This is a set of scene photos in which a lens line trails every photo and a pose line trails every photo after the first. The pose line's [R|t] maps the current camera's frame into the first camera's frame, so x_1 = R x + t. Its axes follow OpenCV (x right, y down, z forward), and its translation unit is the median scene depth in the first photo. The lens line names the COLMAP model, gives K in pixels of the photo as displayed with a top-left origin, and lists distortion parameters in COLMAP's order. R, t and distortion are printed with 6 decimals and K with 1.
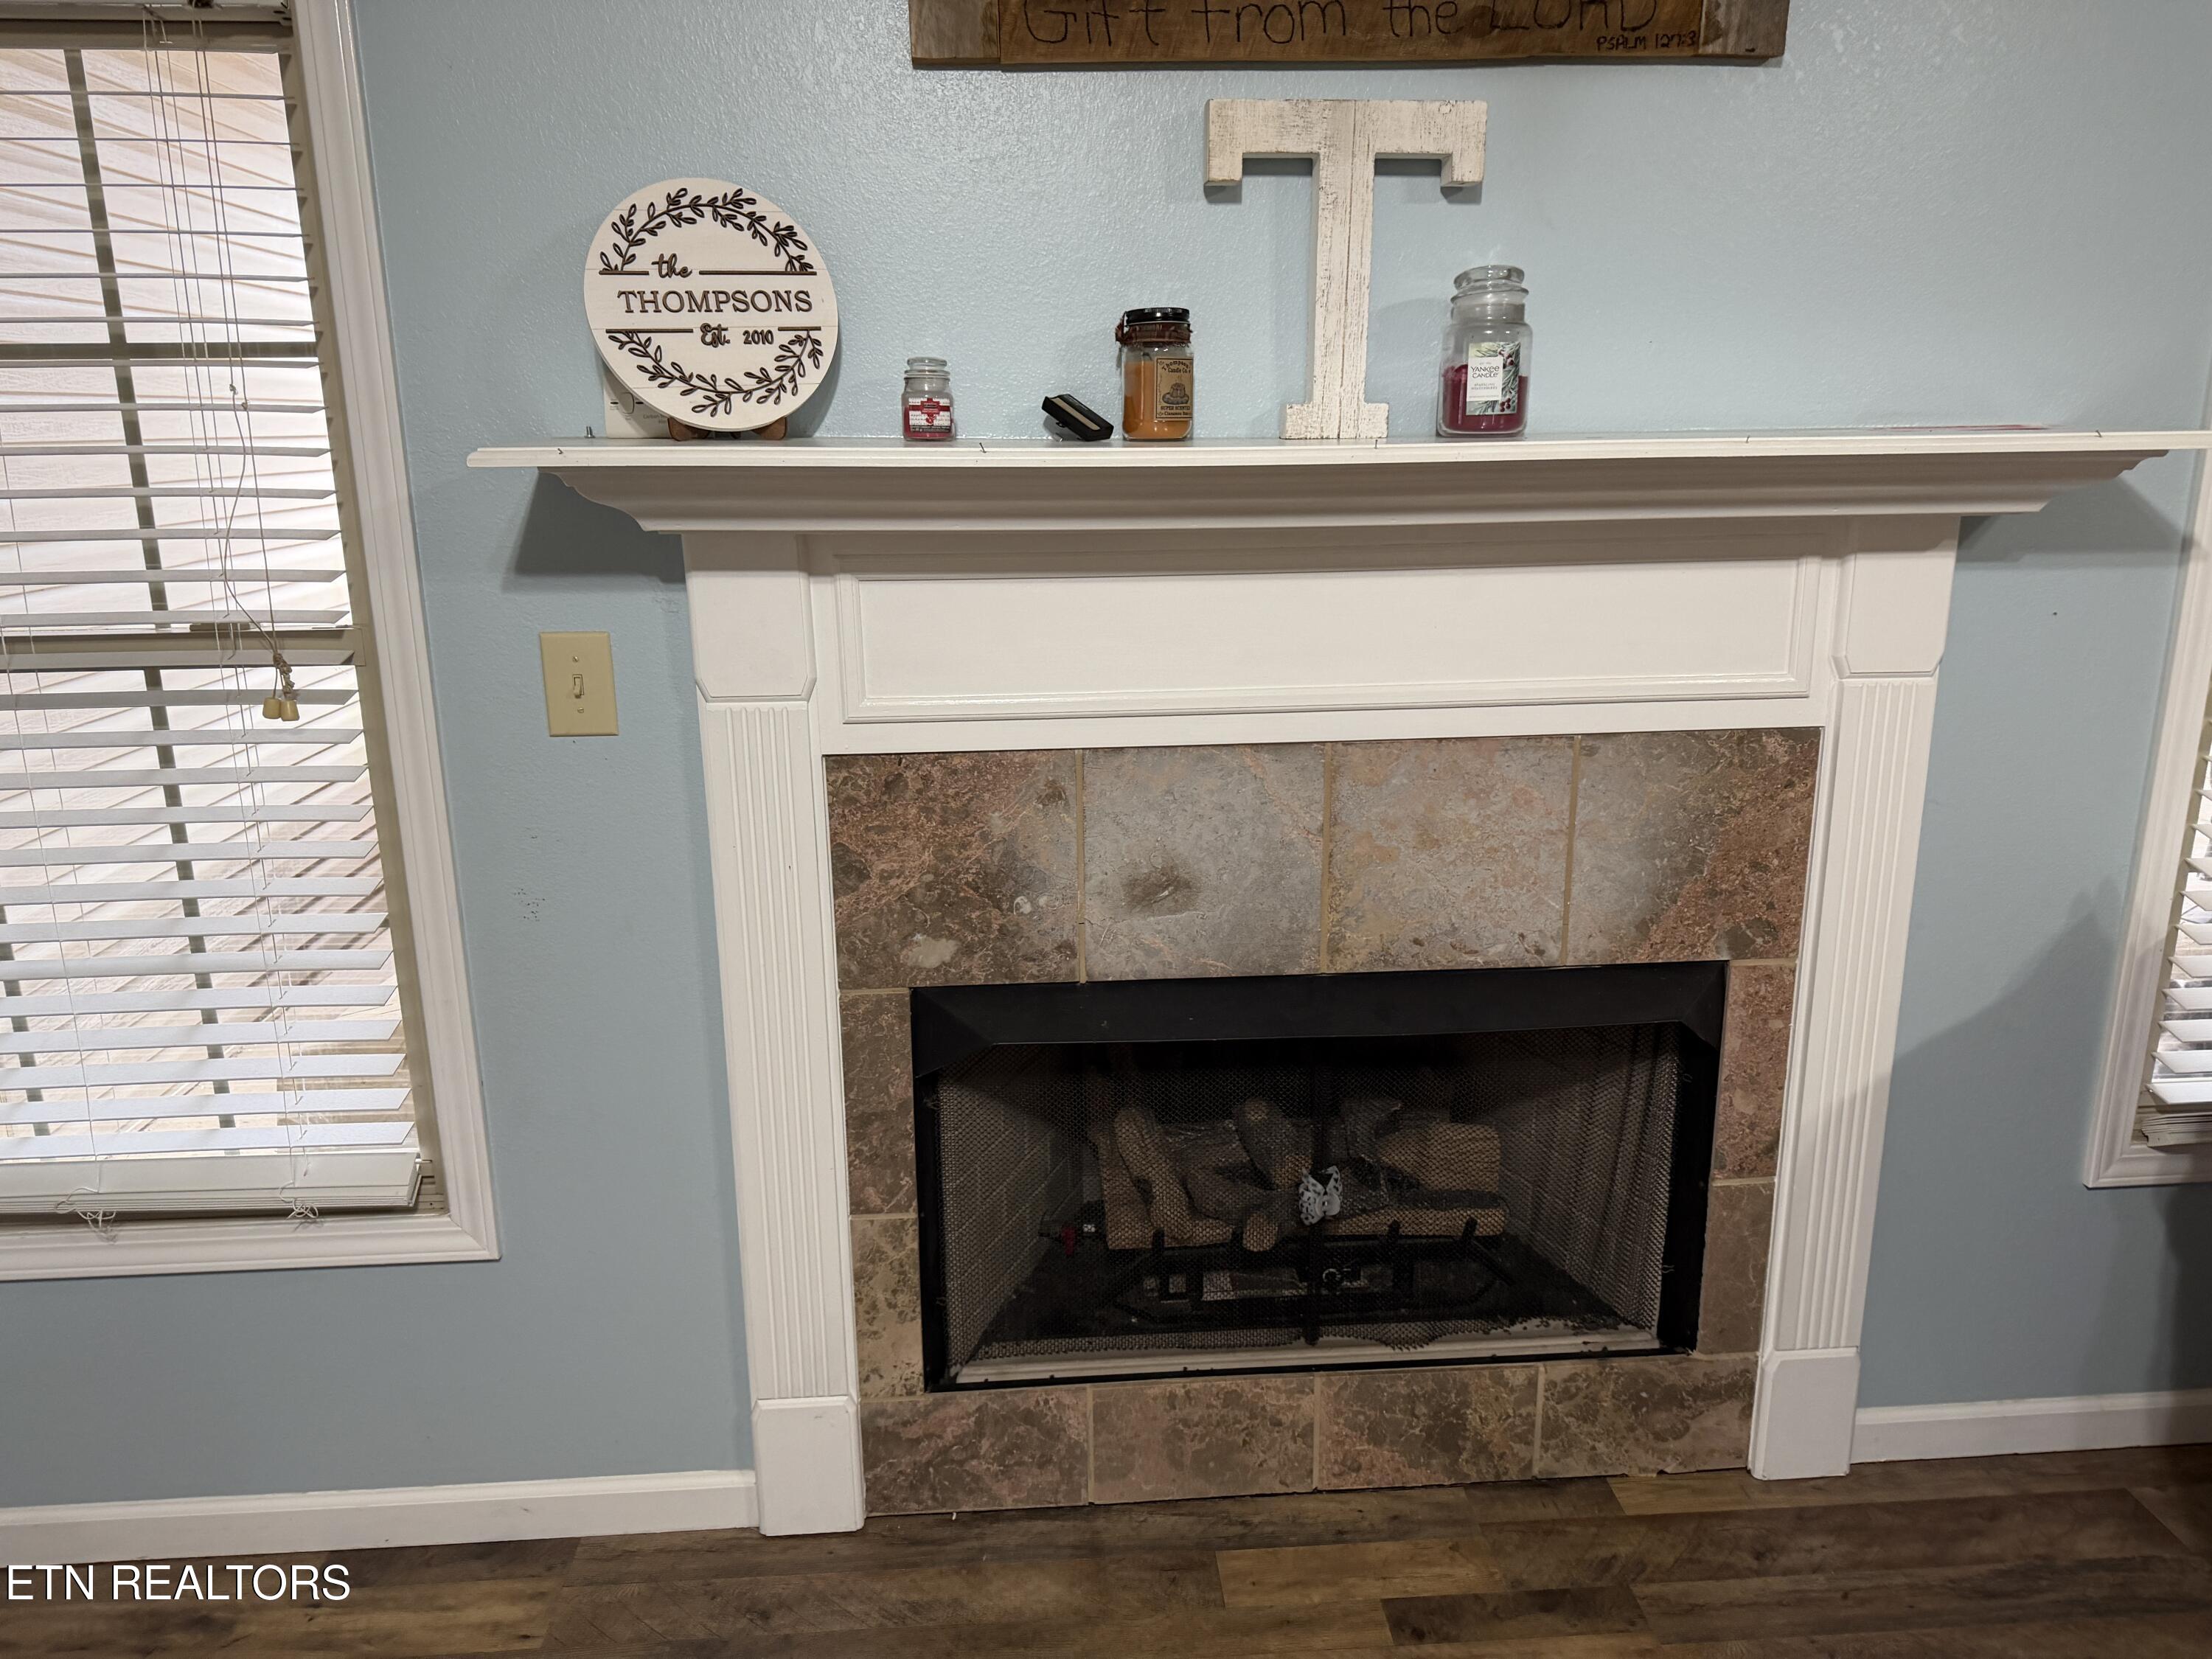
lens RADIAL K [[1541.2, 0, 1102.3], [0, 1541.2, 830.3], [0, 0, 1]] dist [0.105687, -0.144477]
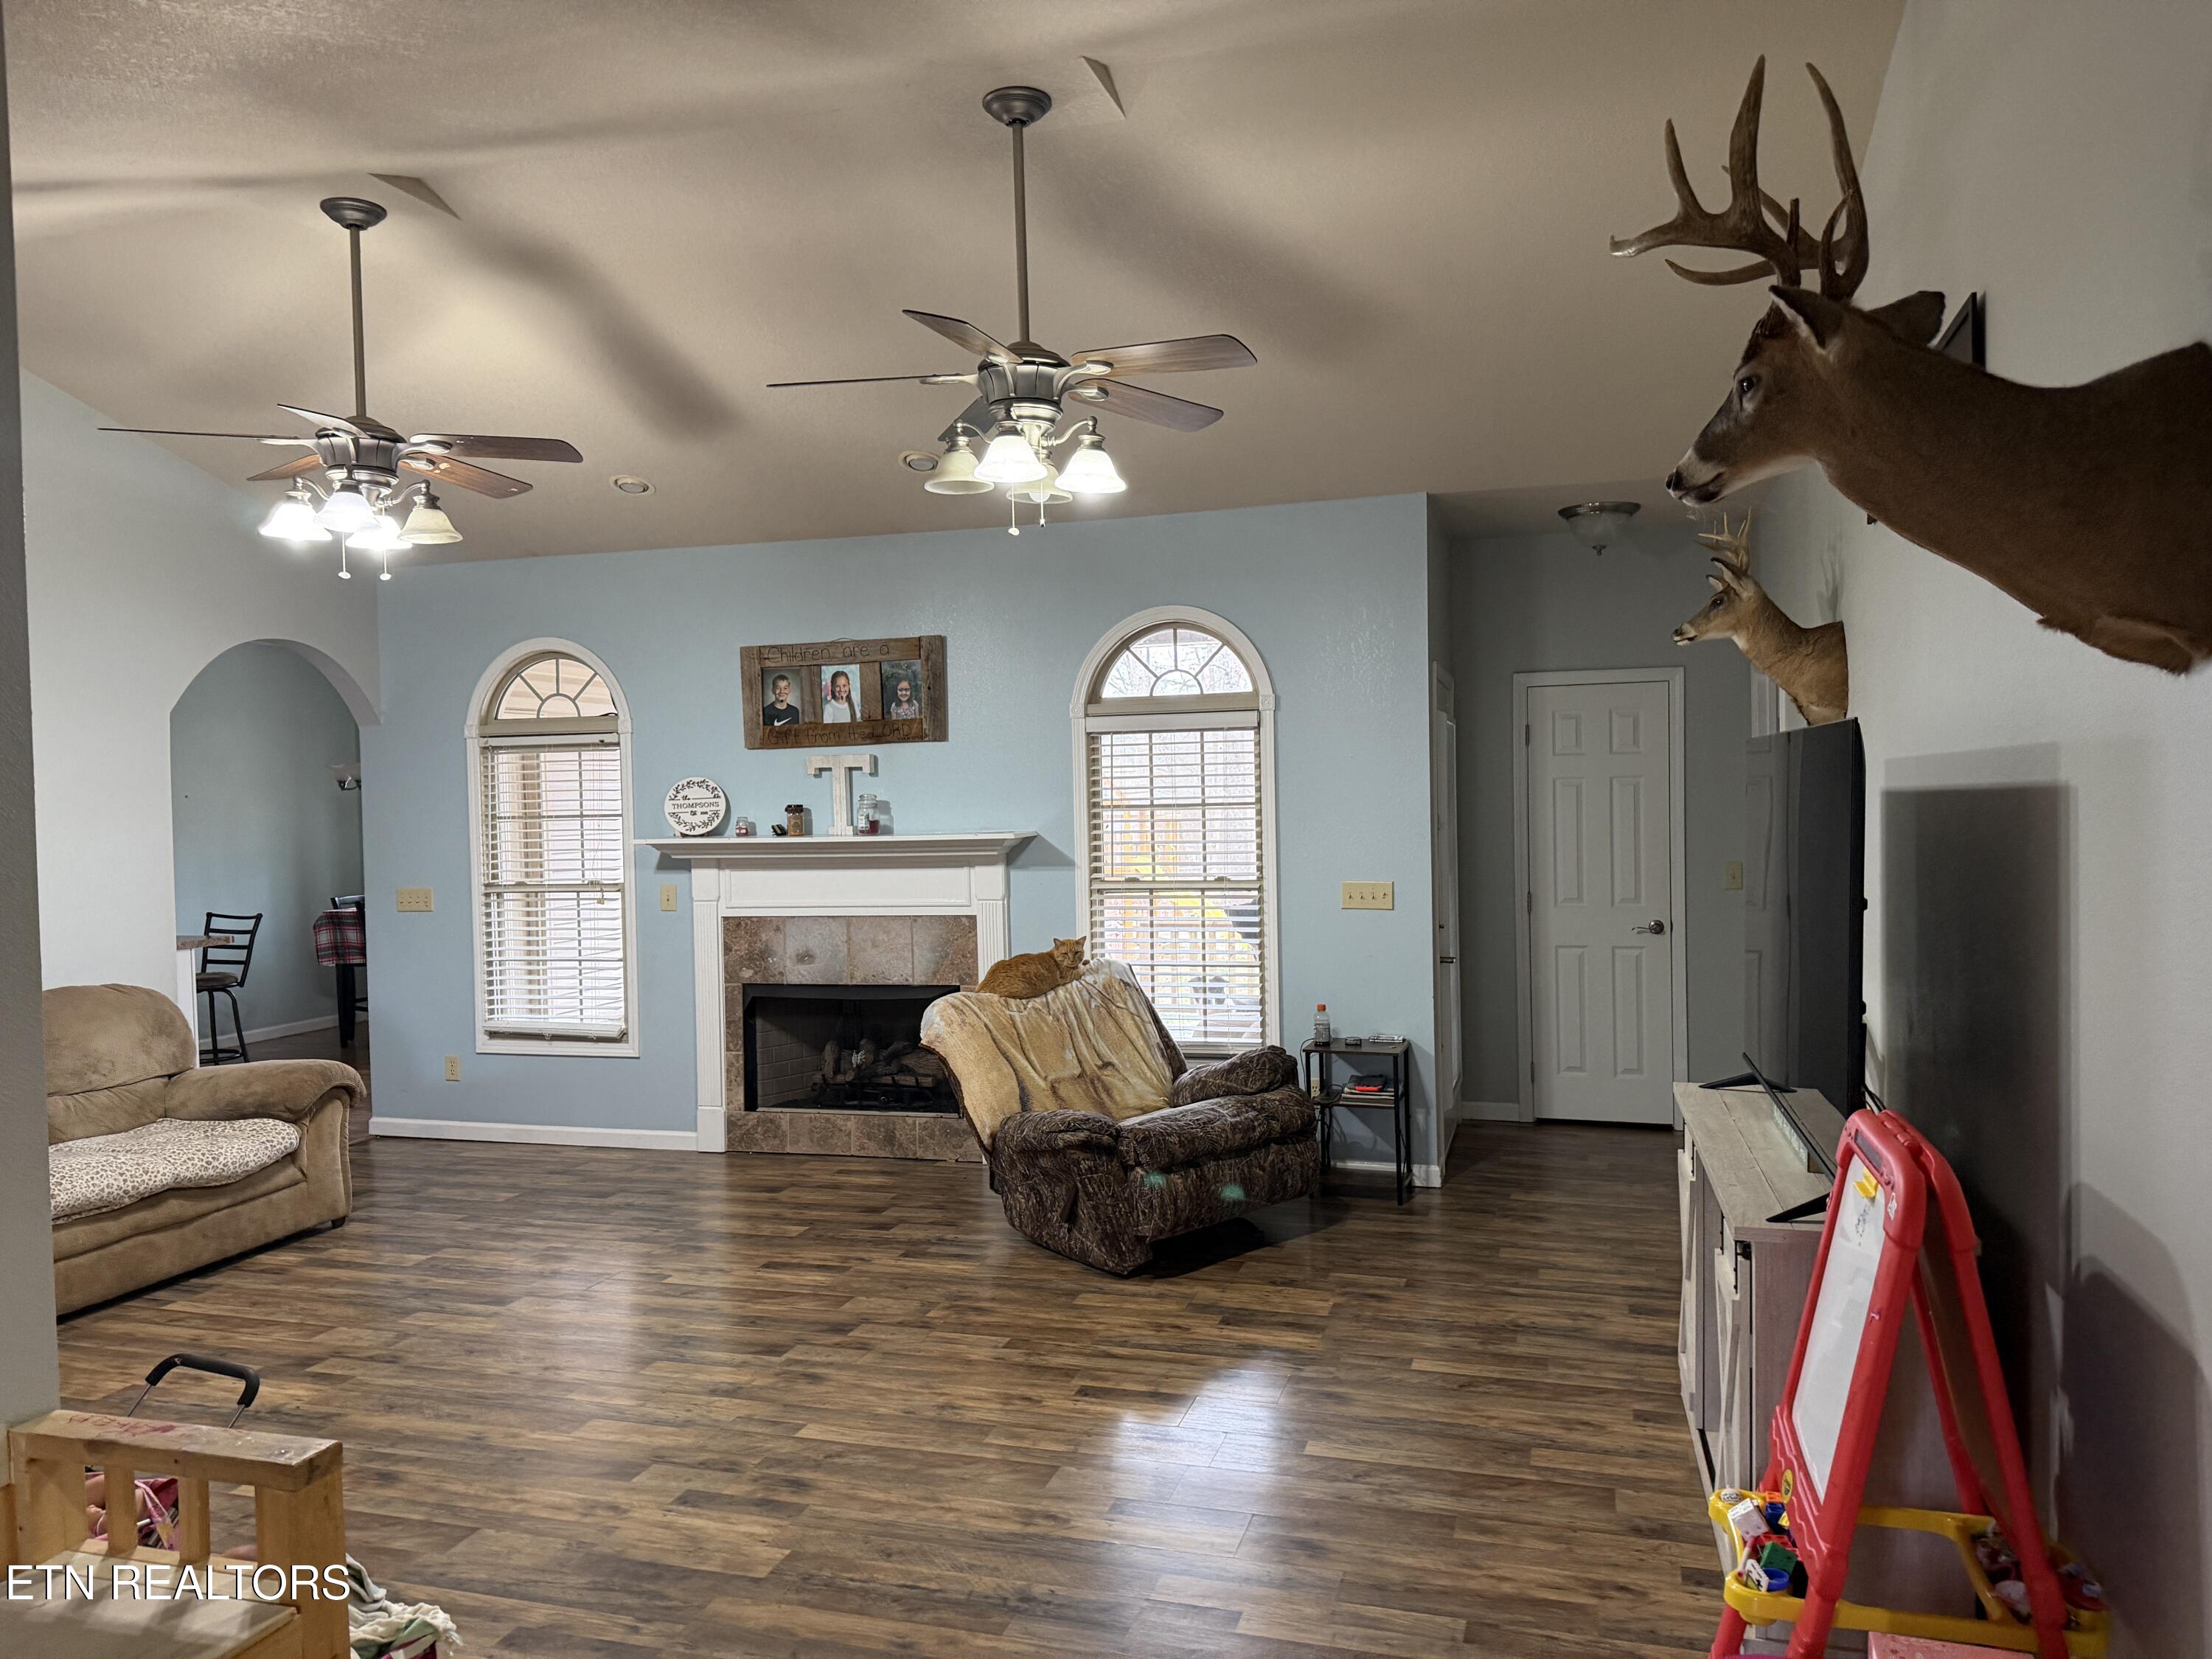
lens RADIAL K [[1541.5, 0, 1106.0], [0, 1541.5, 829.5], [0, 0, 1]] dist [0.149686, -0.247604]
pose [[0.931900, -0.004650, -0.362686, 1.986989], [-0.077768, 0.974104, -0.212308, 0.457239], [0.354281, 0.226055, 0.907405, -2.071165]]
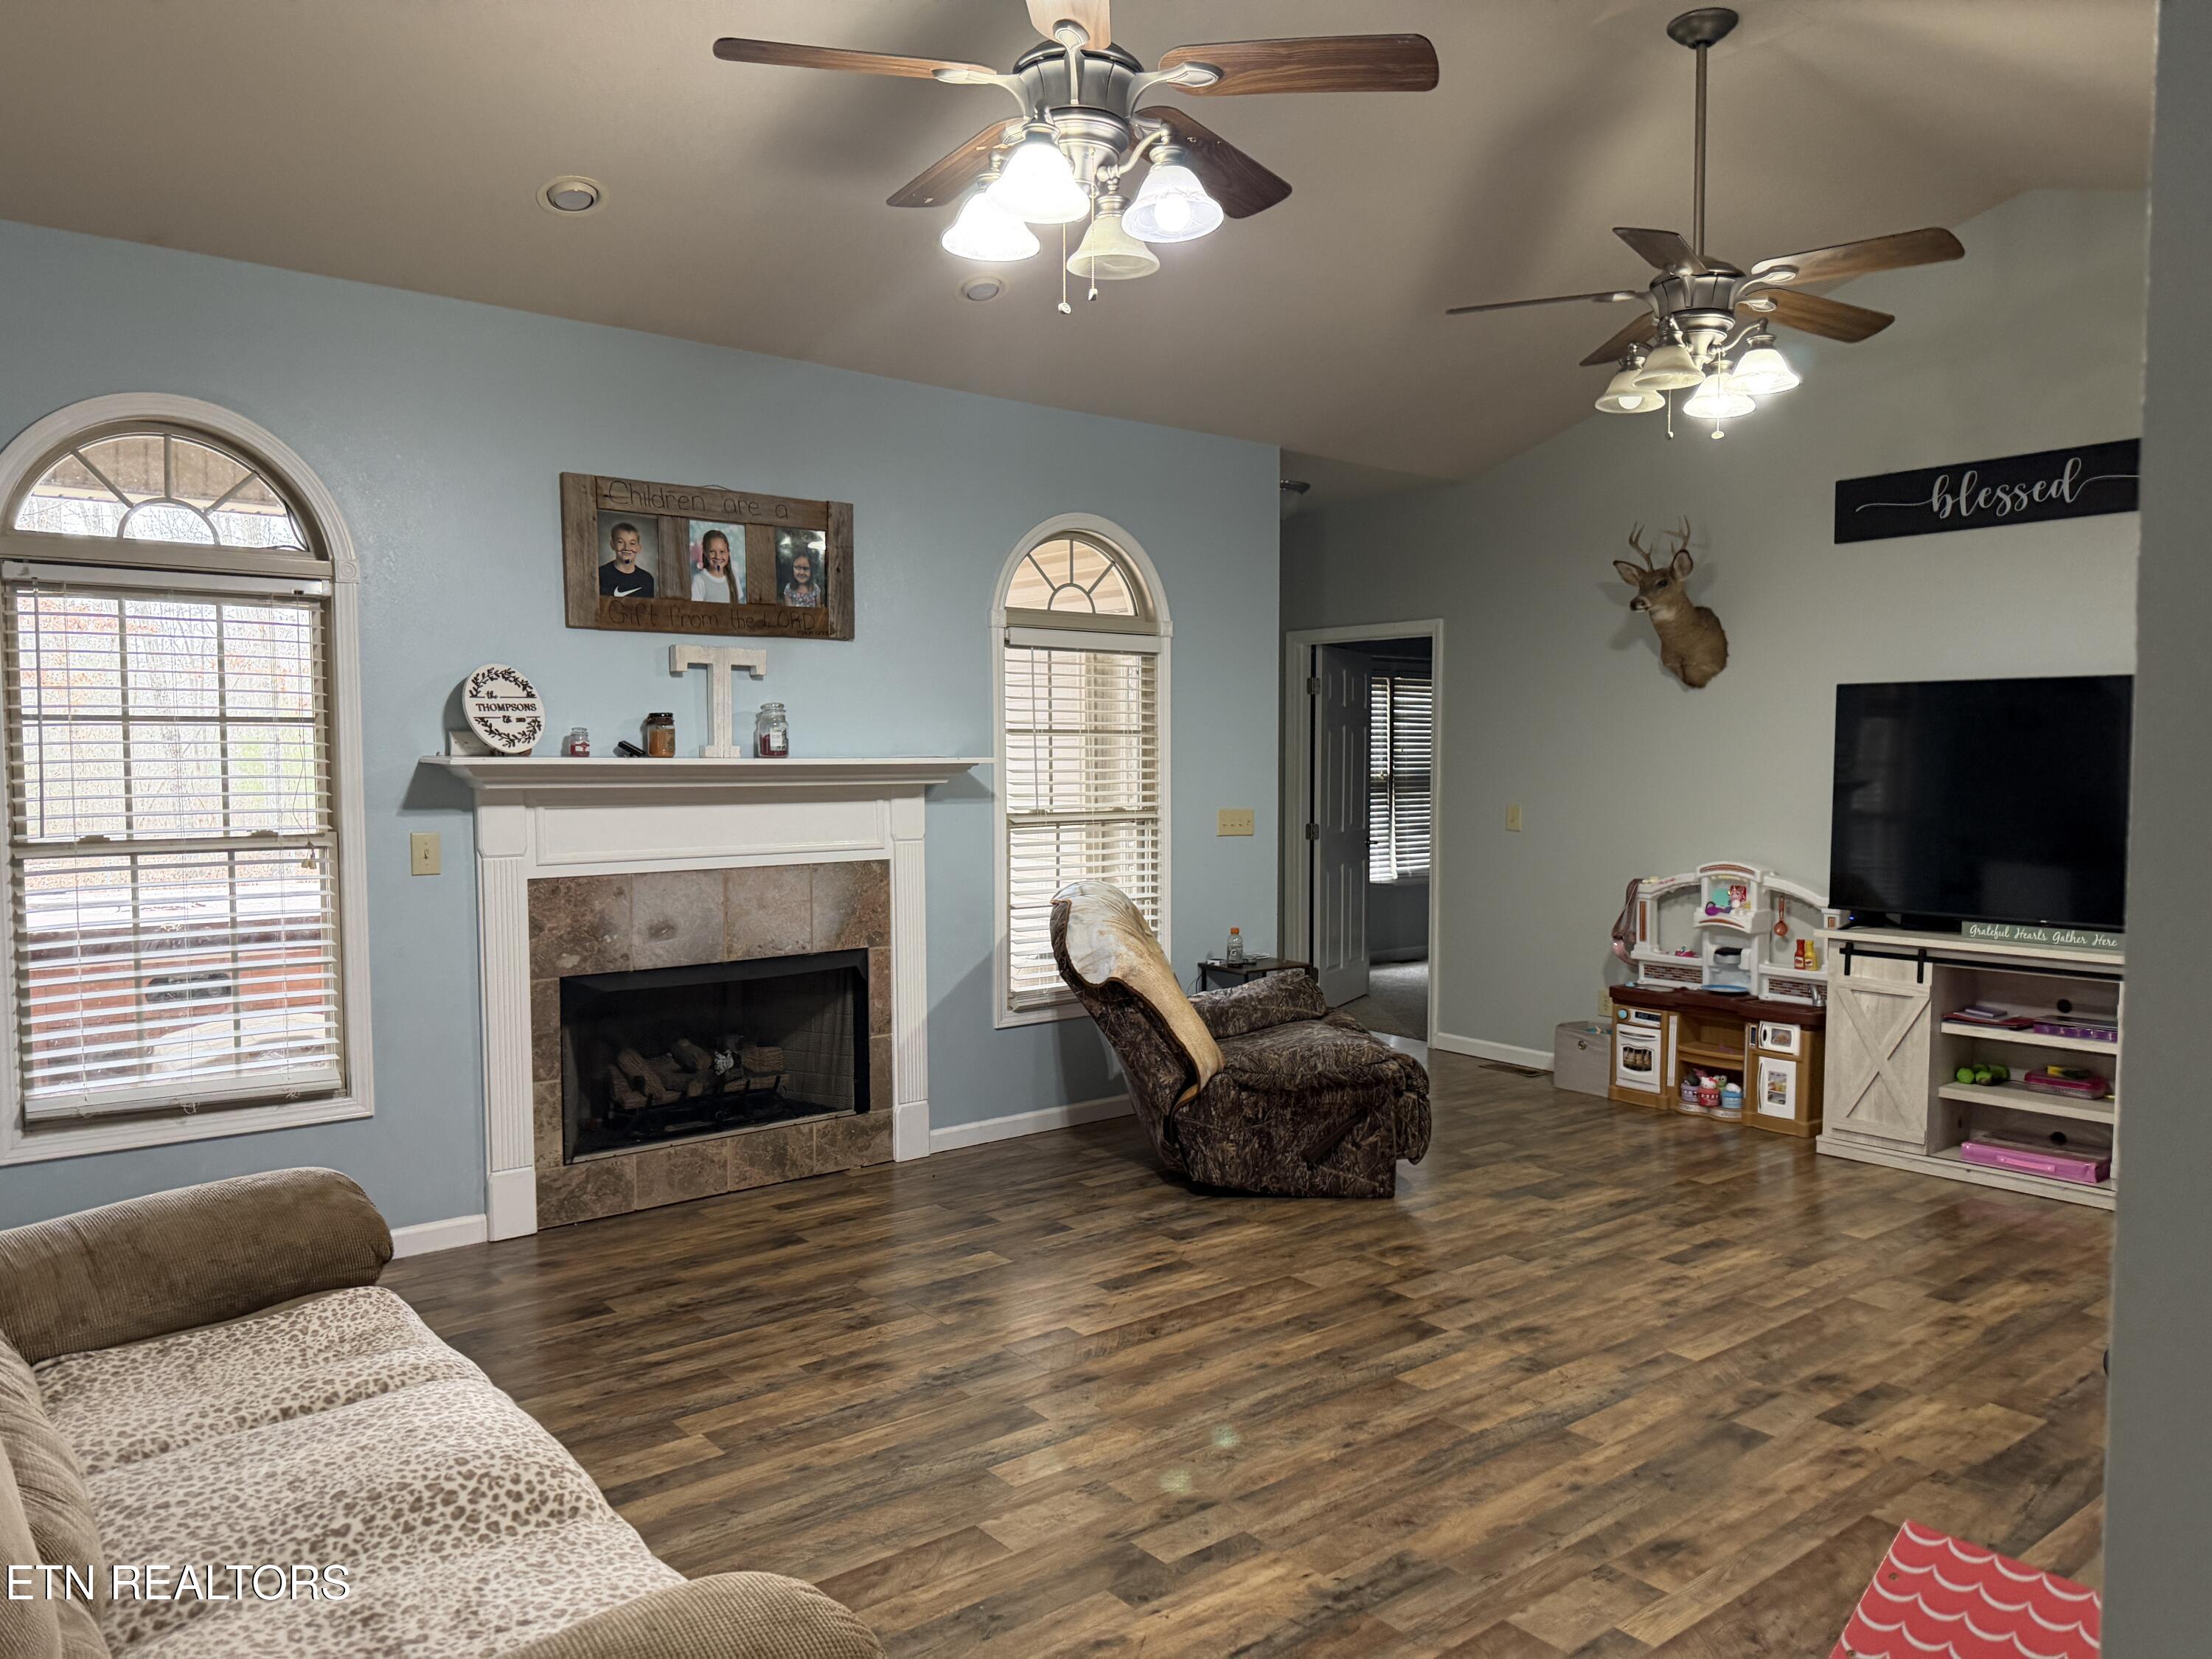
lens RADIAL K [[1541.5, 0, 1106.0], [0, 1541.5, 829.5], [0, 0, 1]] dist [0.149686, -0.247604]
pose [[0.823307, -0.019937, 0.567246, -0.807437], [0.139863, 0.975693, -0.168706, 0.409956], [-0.550094, 0.218234, 0.806083, -1.488212]]
